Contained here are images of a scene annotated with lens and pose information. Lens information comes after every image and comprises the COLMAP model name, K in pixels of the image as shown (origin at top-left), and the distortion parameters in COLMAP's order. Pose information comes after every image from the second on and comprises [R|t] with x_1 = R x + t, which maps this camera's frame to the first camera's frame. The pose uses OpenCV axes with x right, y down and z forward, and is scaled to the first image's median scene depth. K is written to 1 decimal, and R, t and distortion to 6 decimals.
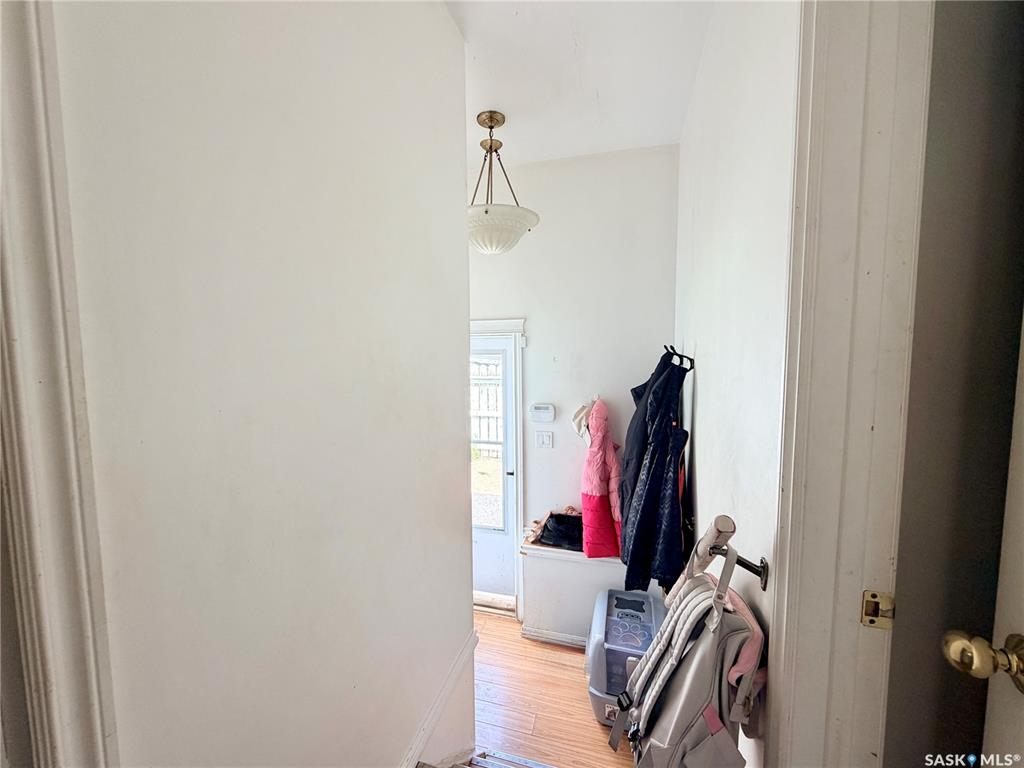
lens RADIAL K [[408.8, 0, 512.0], [0, 408.8, 384.0], [0, 0, 1]] dist [0.000088, -0.000156]
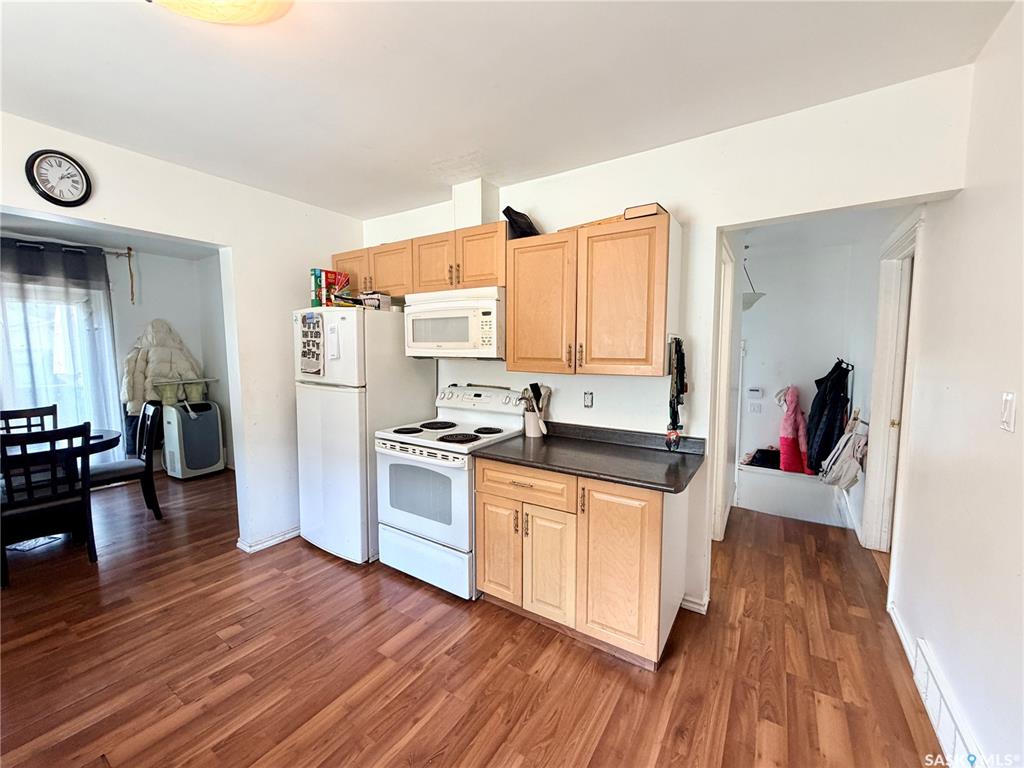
lens RADIAL K [[408.8, 0, 512.0], [0, 408.8, 384.0], [0, 0, 1]] dist [0.000088, -0.000156]
pose [[0.954222, 0.029433, -0.297649, -0.444098], [-0.027327, 0.999563, 0.011237, 0.043061], [0.297849, -0.002589, 0.954609, -1.121810]]
